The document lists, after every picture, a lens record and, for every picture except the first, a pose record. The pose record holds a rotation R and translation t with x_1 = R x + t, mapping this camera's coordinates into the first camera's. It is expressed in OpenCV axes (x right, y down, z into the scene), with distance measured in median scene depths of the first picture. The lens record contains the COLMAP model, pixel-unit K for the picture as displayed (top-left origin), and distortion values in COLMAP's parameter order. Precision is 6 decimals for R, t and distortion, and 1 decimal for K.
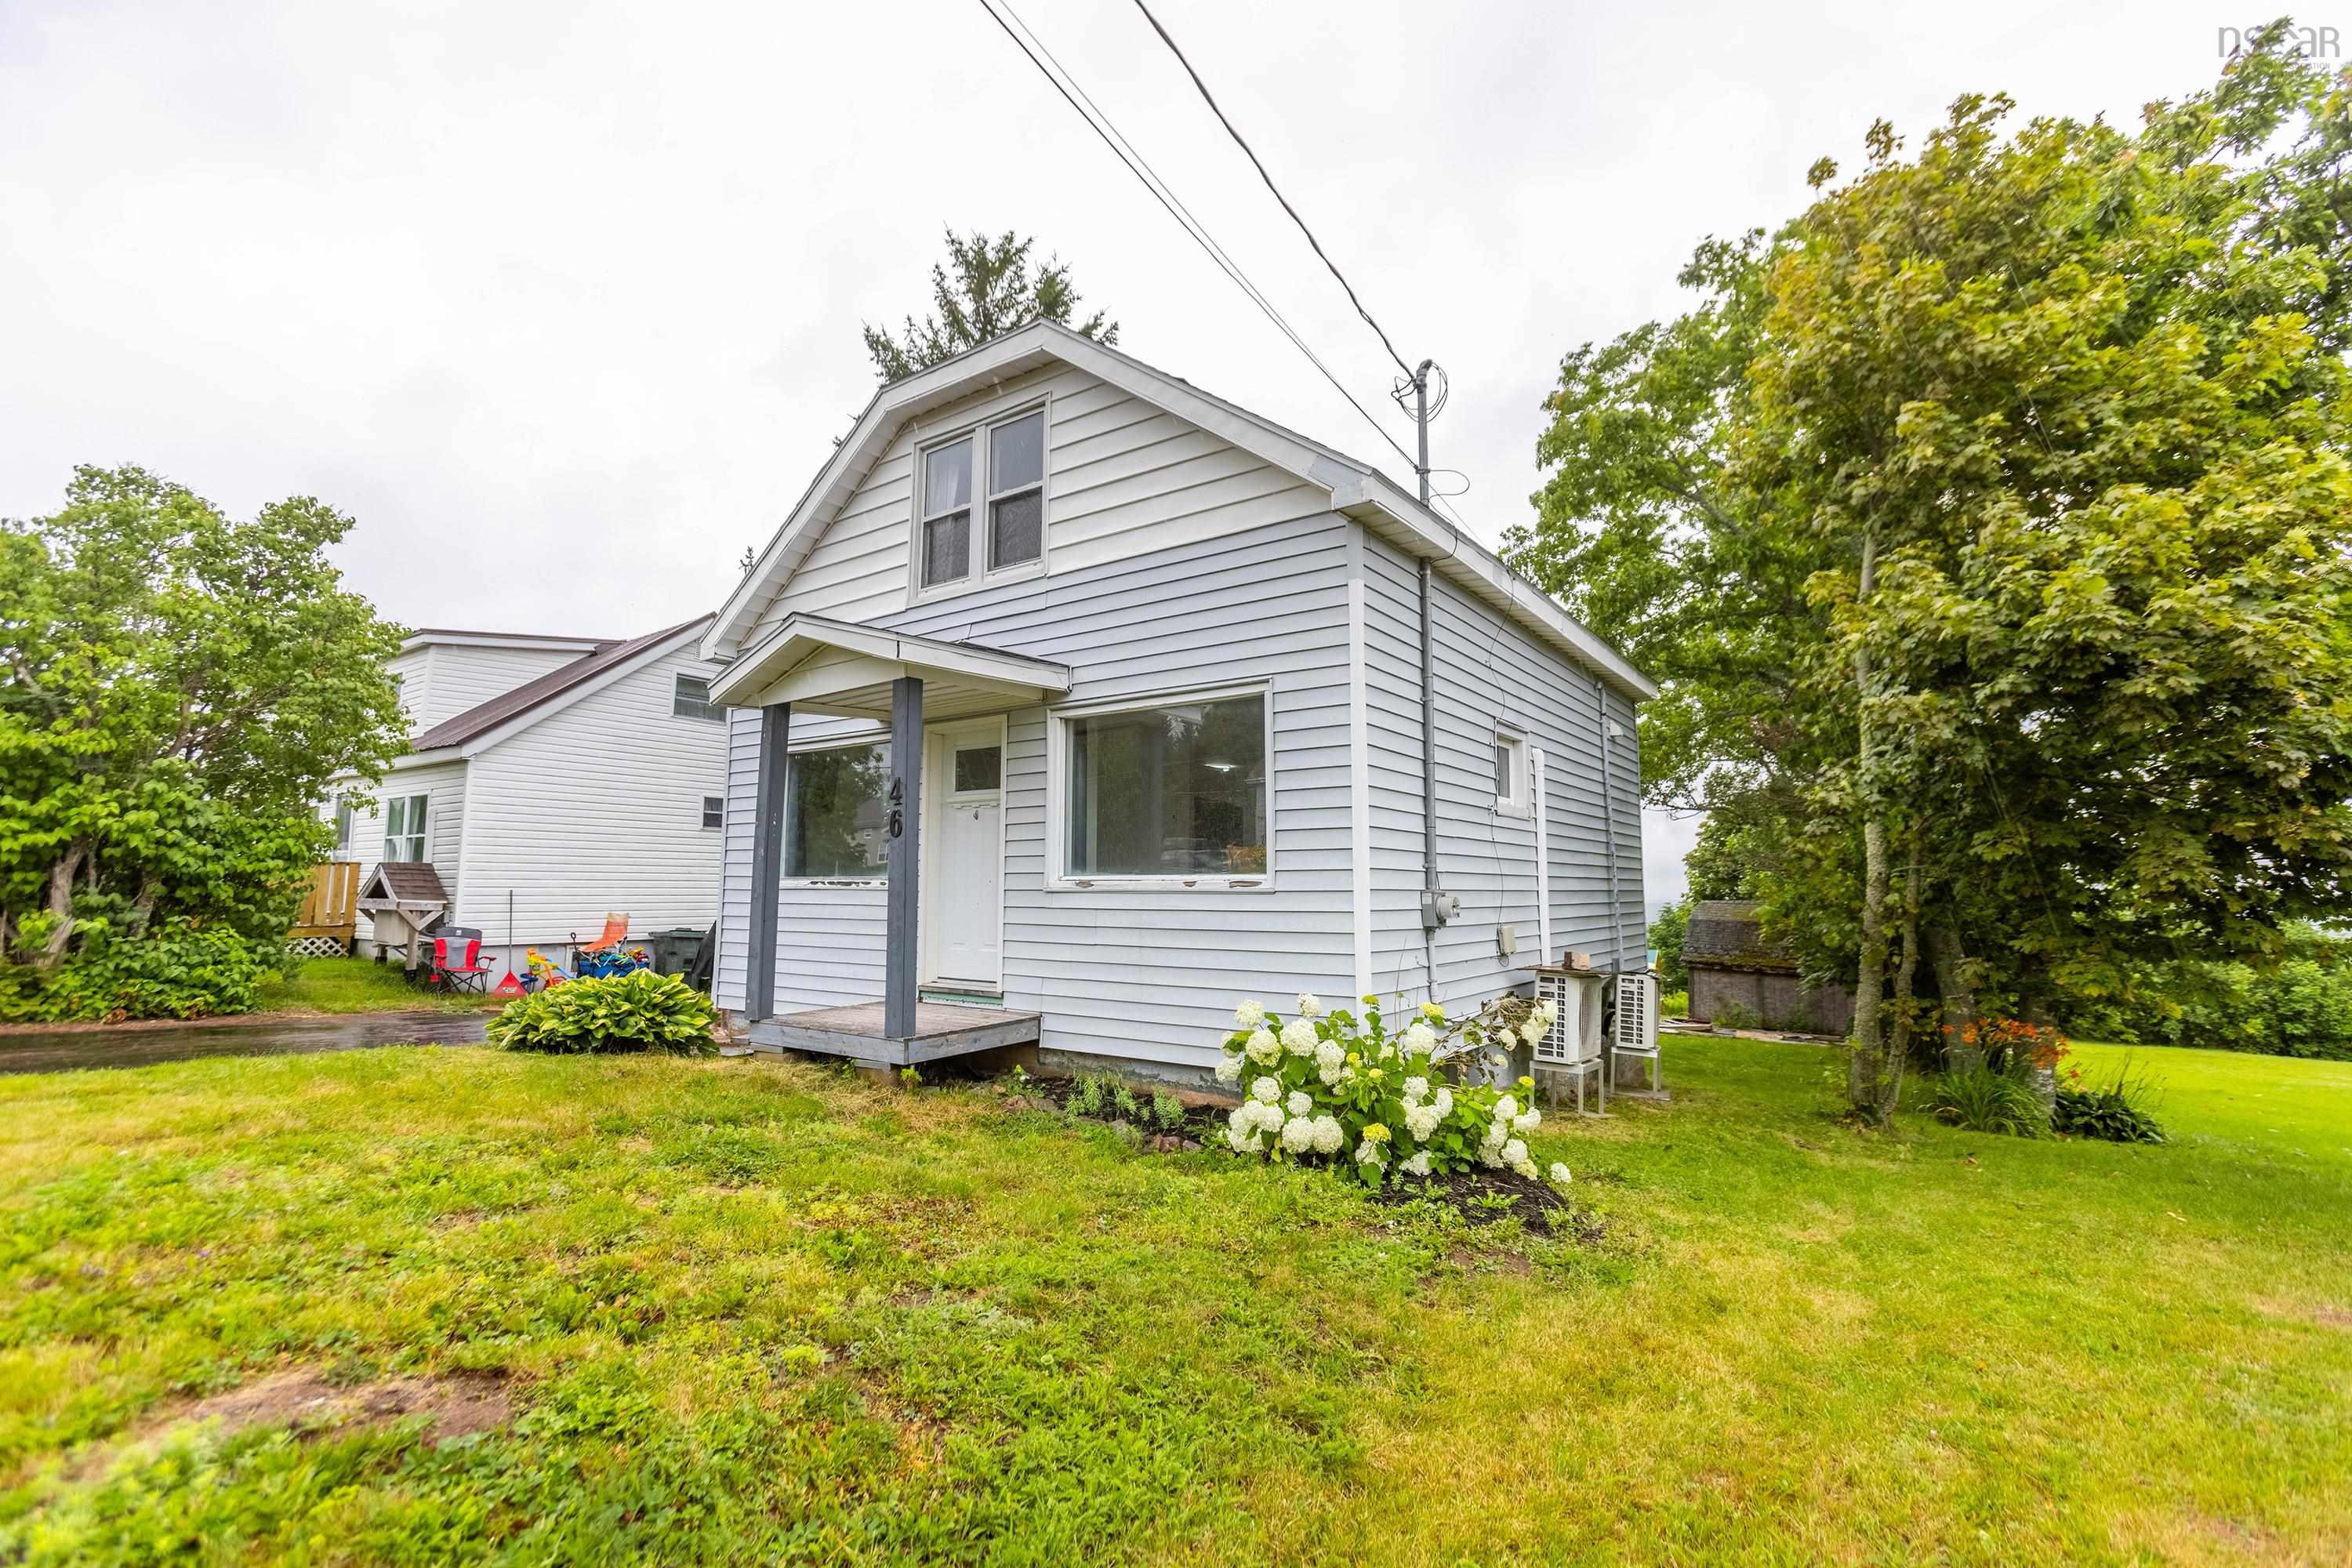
lens RADIAL K [[1057.7, 0, 1167.5], [0, 1057.7, 774.1], [0, 0, 1]] dist [0.006808, 0.001628]
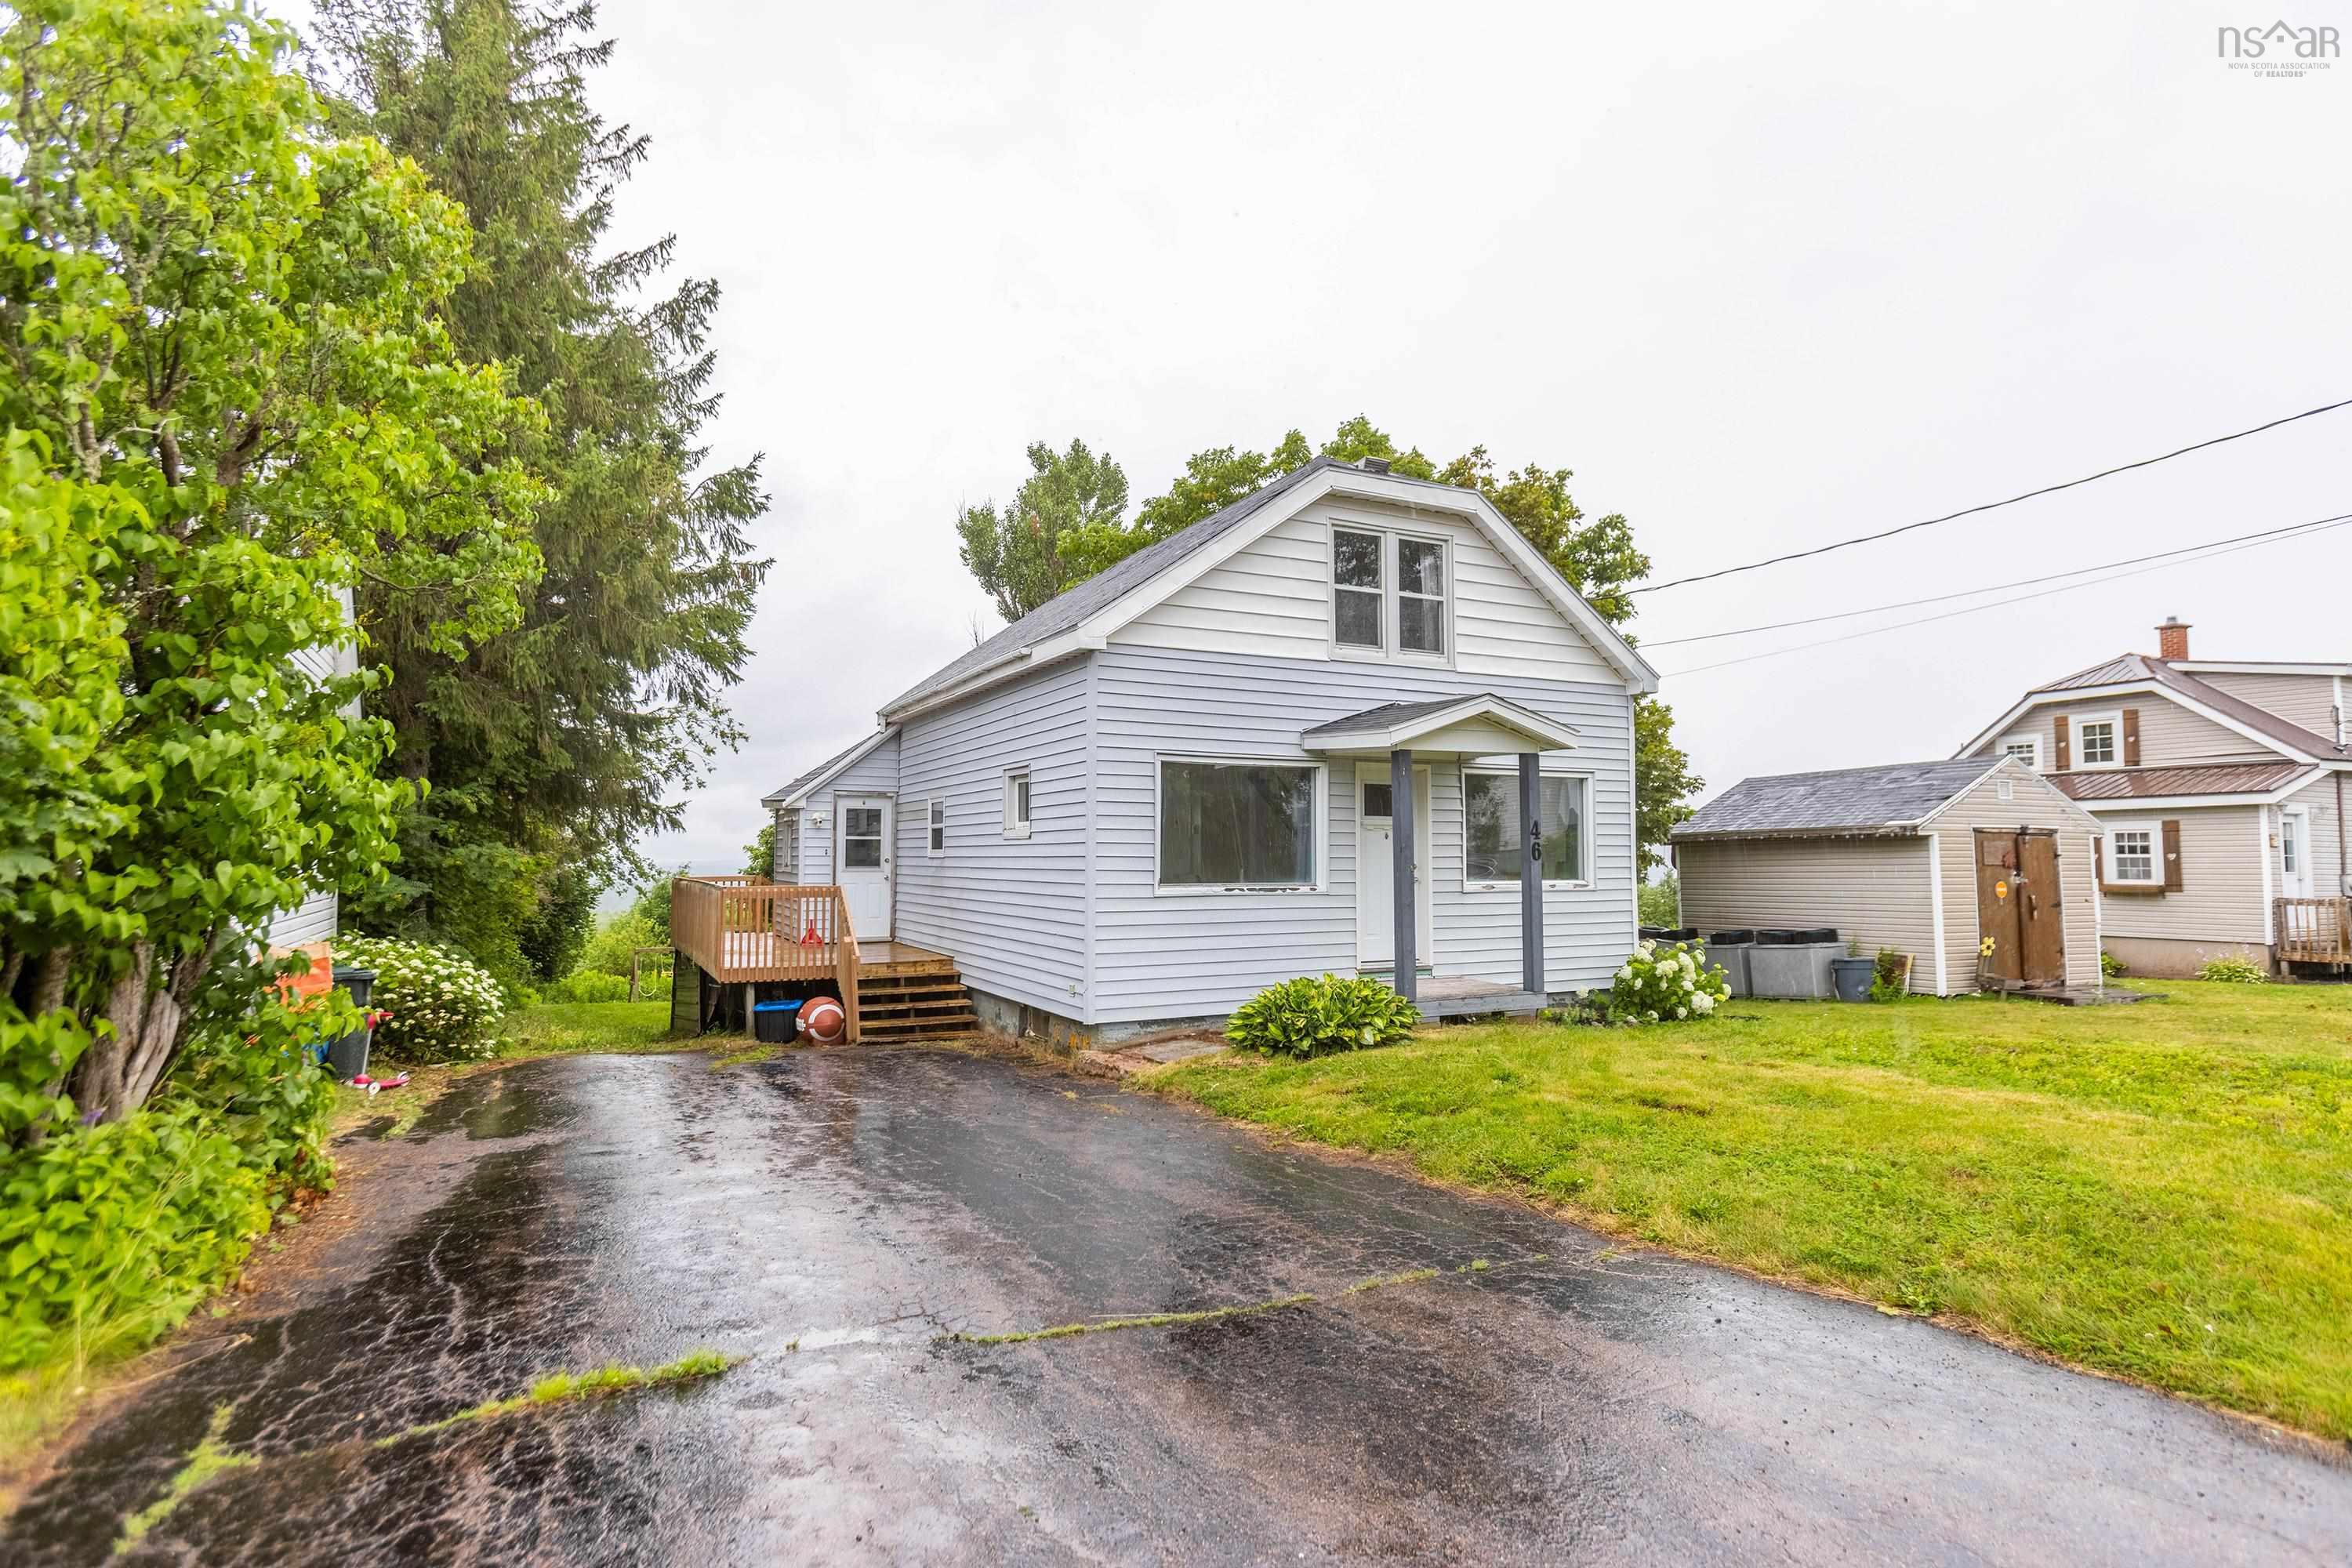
lens RADIAL K [[1261.3, 0, 1191.3], [0, 1261.3, 785.1], [0, 0, 1]] dist [0.019914, 0.000097]
pose [[0.449136, 0.048408, 0.892151, -1.514147], [-0.096090, 0.995357, -0.005632, 0.007394], [-0.888281, -0.083197, 0.451702, 0.459227]]
